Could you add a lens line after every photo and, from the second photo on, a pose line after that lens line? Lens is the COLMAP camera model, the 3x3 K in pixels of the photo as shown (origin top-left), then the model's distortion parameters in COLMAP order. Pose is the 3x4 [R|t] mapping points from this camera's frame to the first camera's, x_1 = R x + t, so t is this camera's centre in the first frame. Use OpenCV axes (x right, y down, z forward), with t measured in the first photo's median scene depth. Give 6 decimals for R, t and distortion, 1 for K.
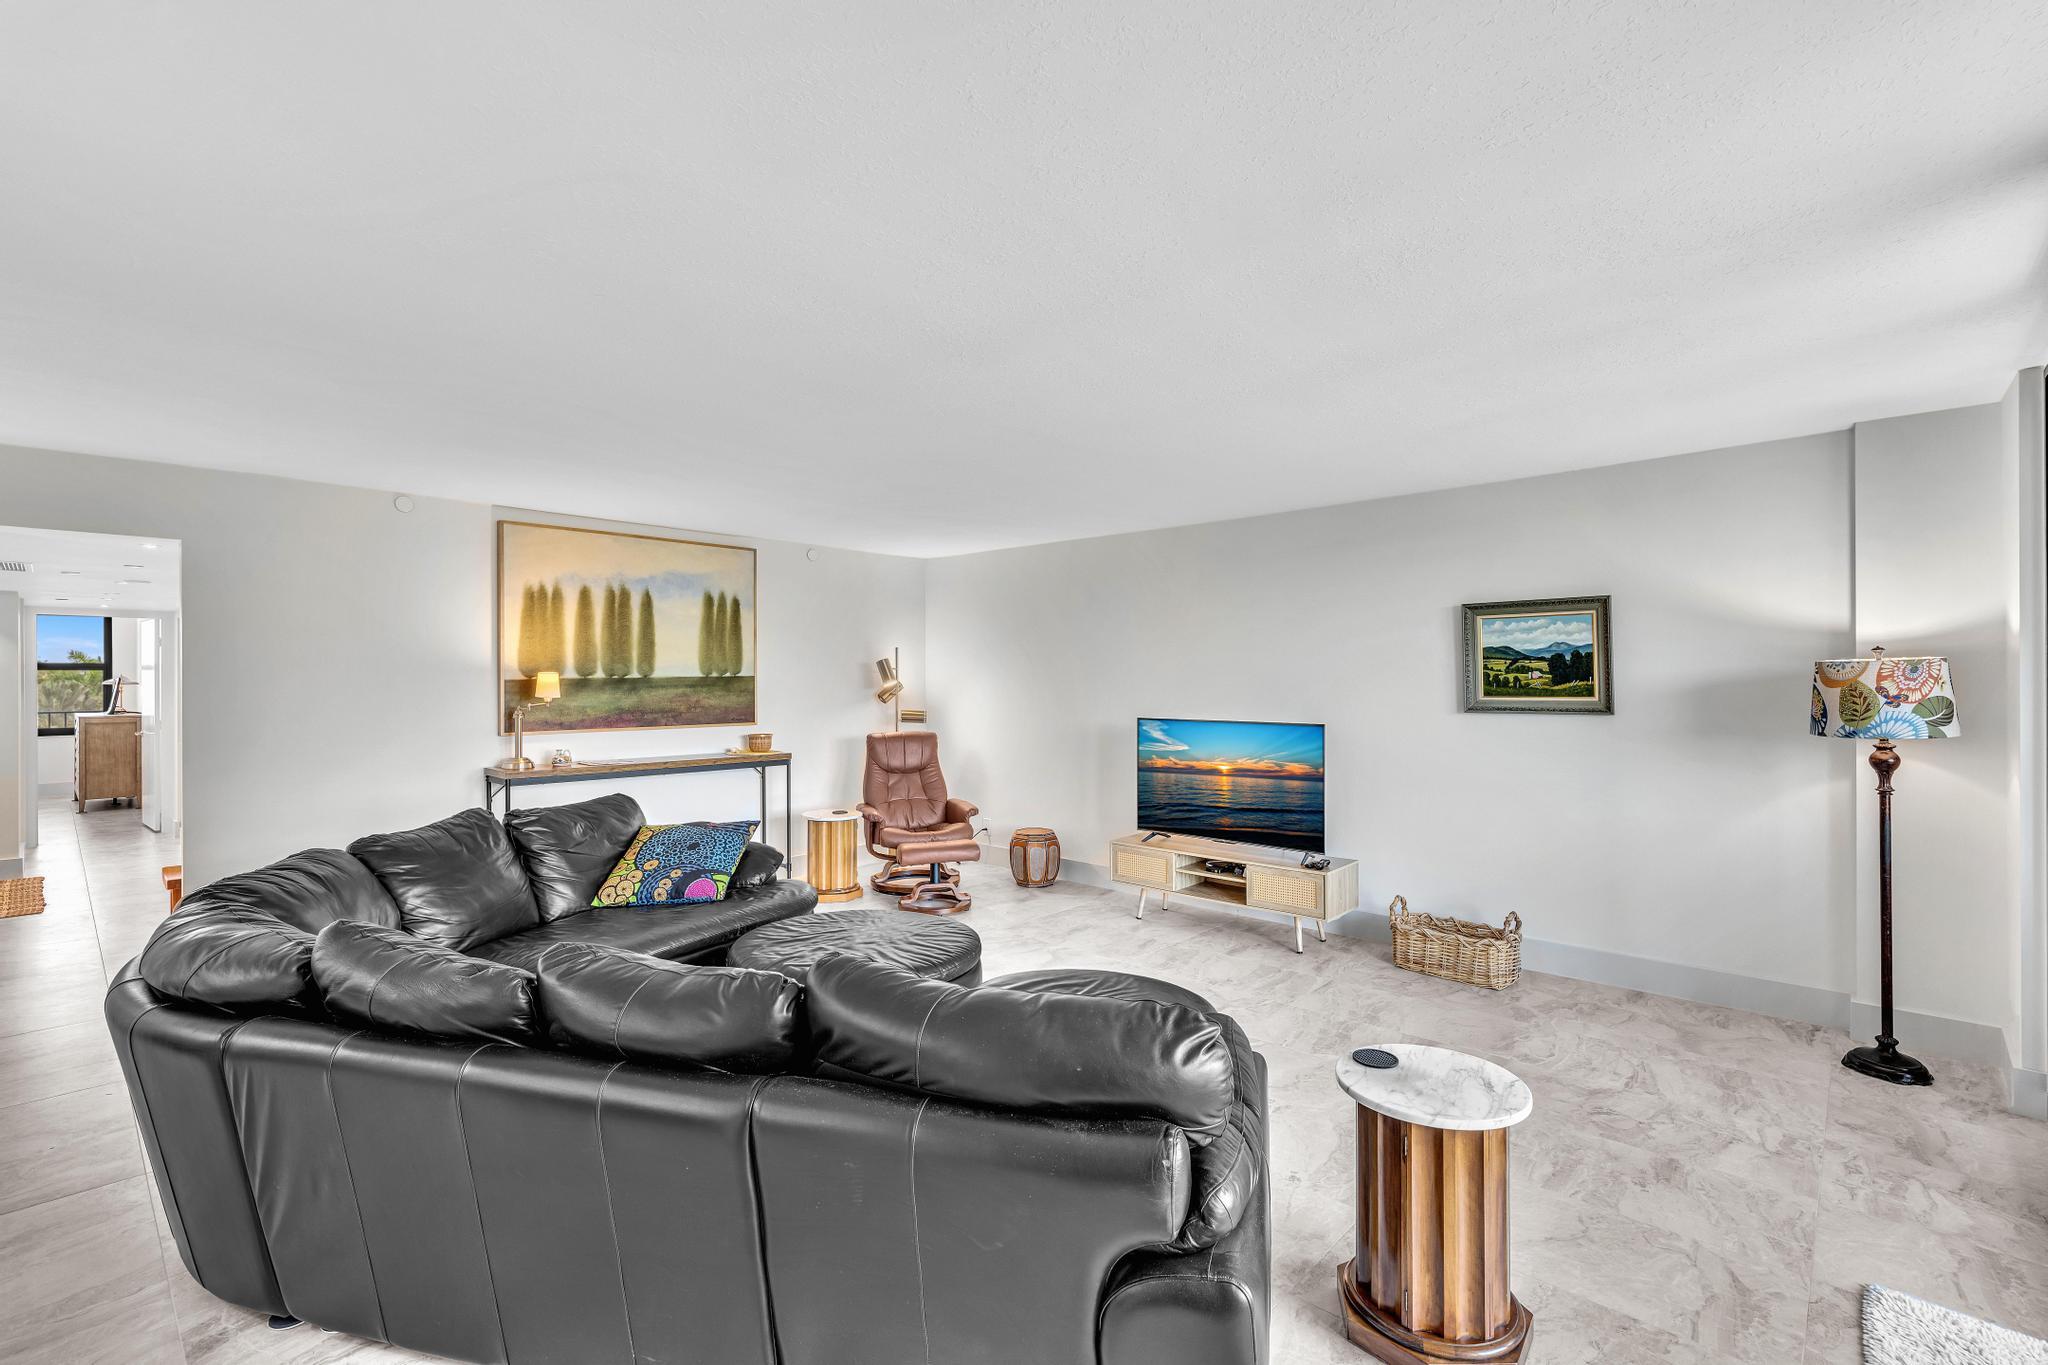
lens RADIAL K [[911.8, 0, 1025.3], [0, 911.8, 687.6], [0, 0, 1]] dist [-0.013631, 0.002298]
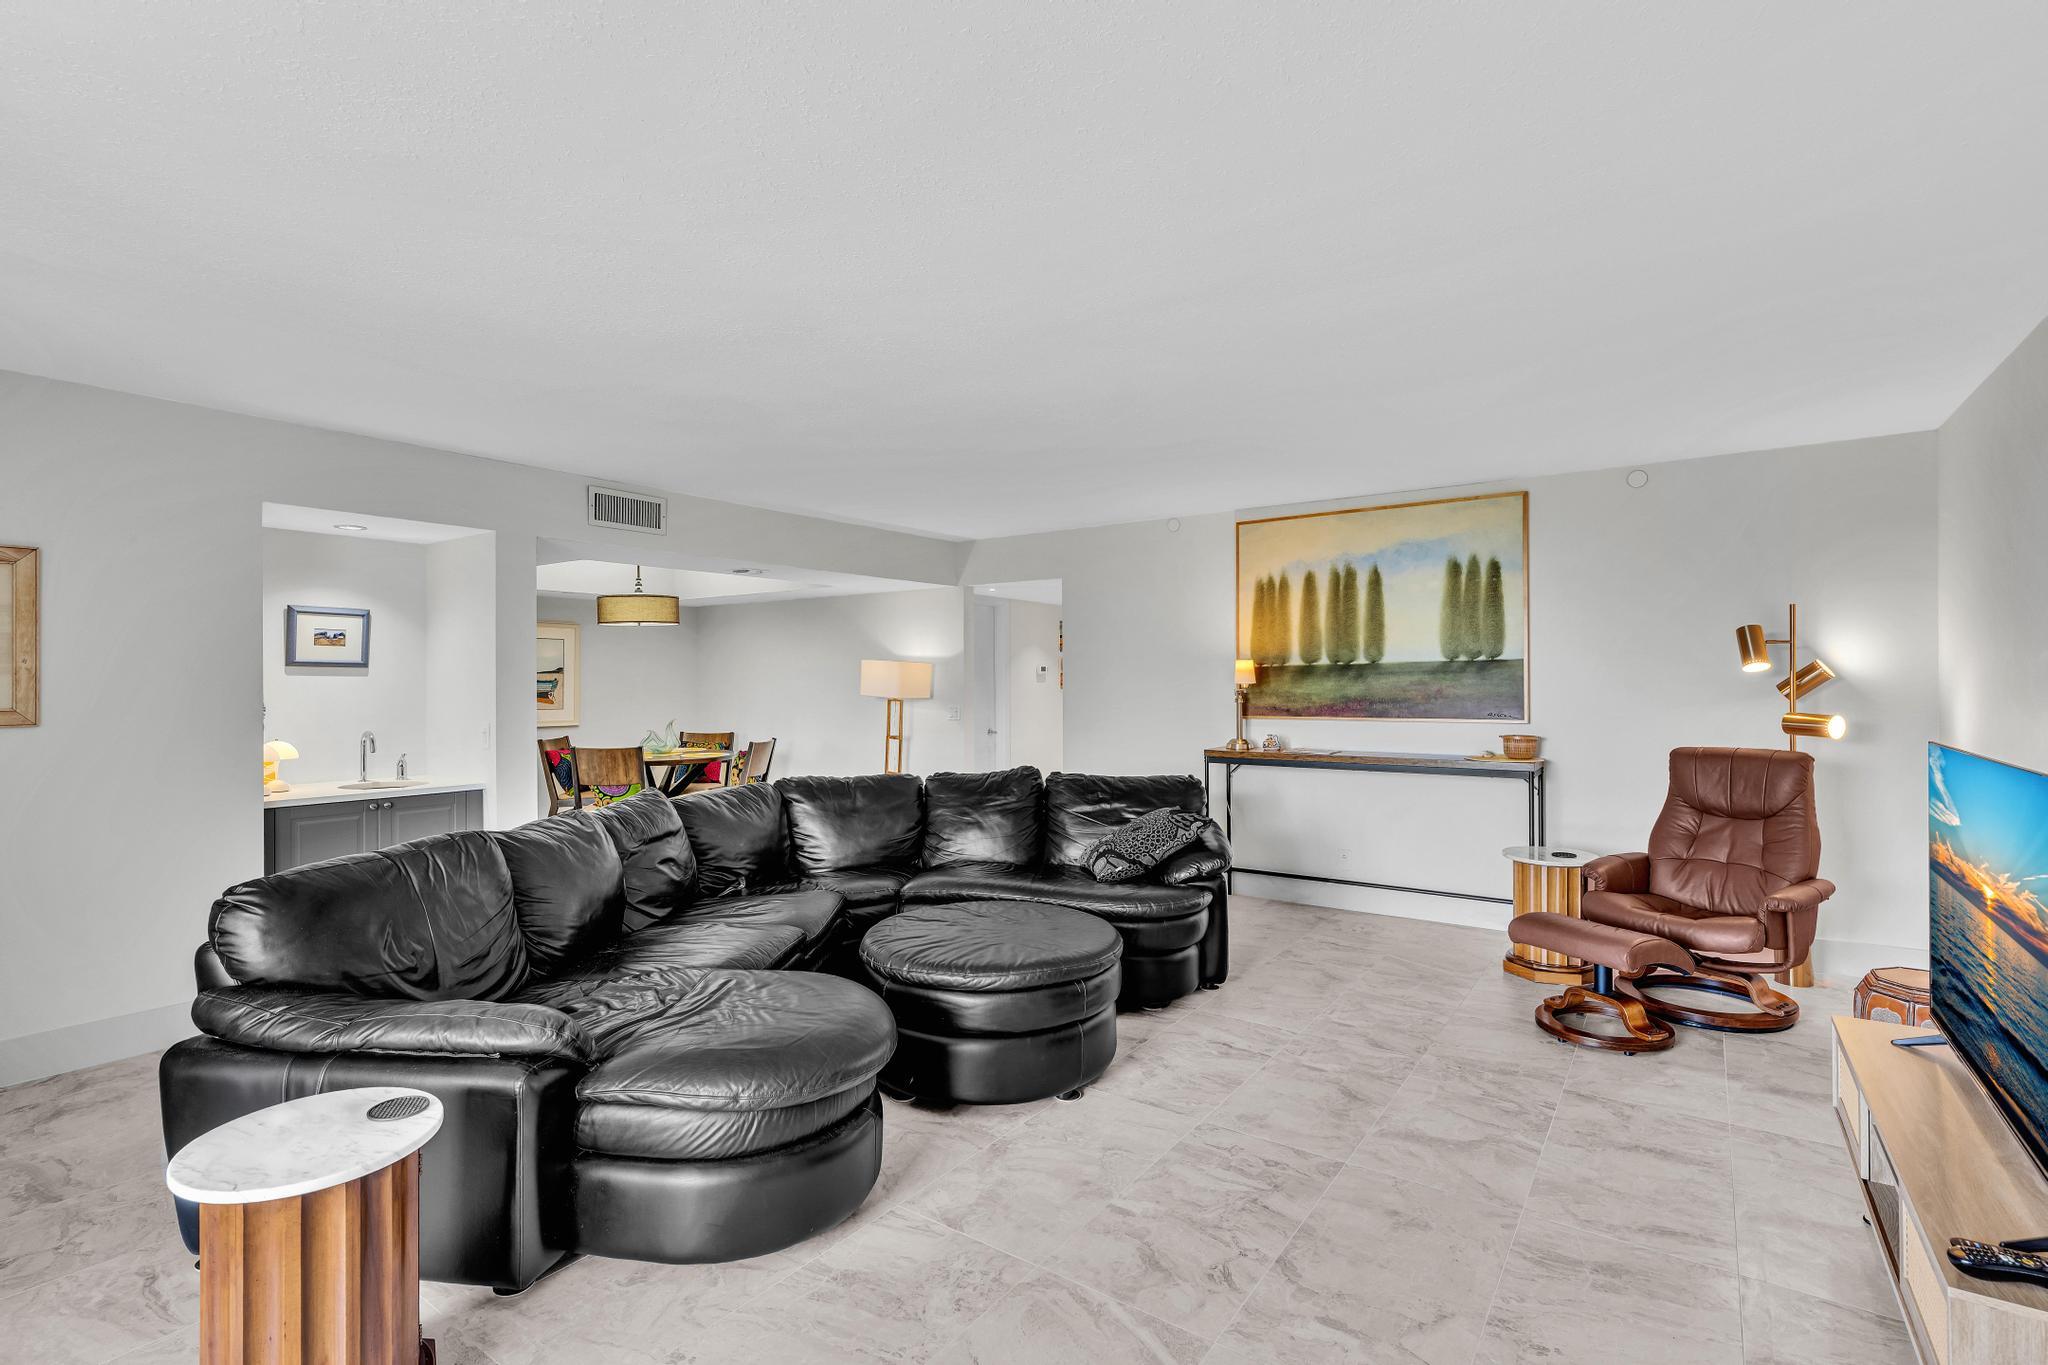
lens RADIAL K [[948.4, 0, 1023.4], [0, 948.4, 676.2], [0, 0, 1]] dist [-0.007611, 0.000265]
pose [[0.124105, -0.003607, -0.992263, 0.528585], [-0.000899, 0.999993, -0.003747, 0.006474], [0.992269, 0.001357, 0.124101, 0.589623]]
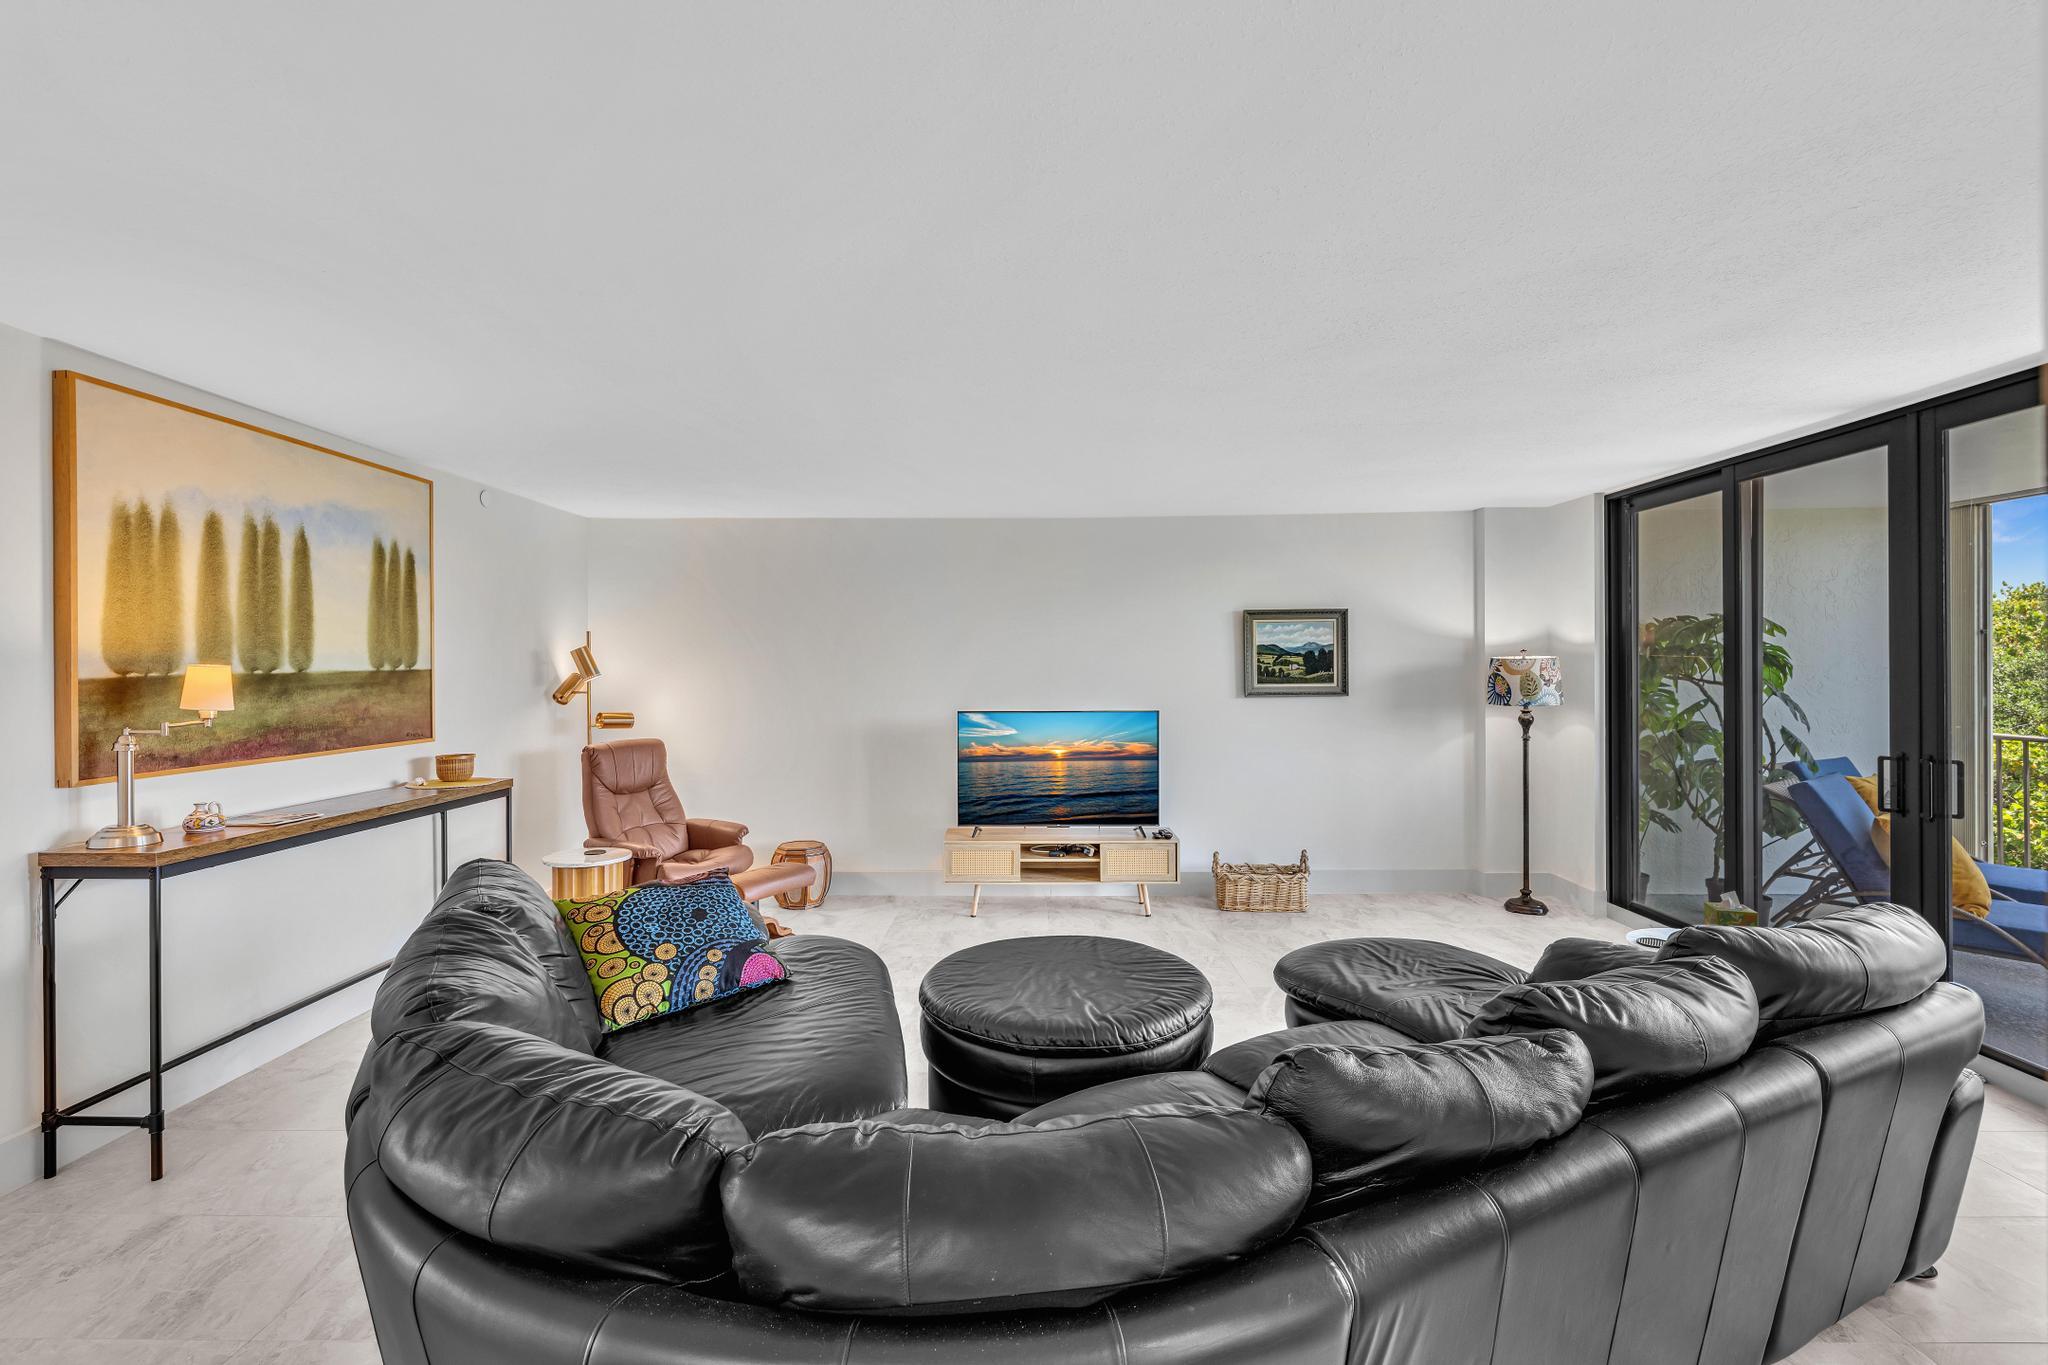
lens RADIAL K [[911.8, 0, 1030.2], [0, 911.8, 675.4], [0, 0, 1]] dist [-0.013631, 0.002298]
pose [[0.738944, -0.008059, 0.673719, -0.512165], [0.009311, 0.999955, 0.001749, -0.006270], [-0.673703, 0.004980, 0.738986, 0.247090]]
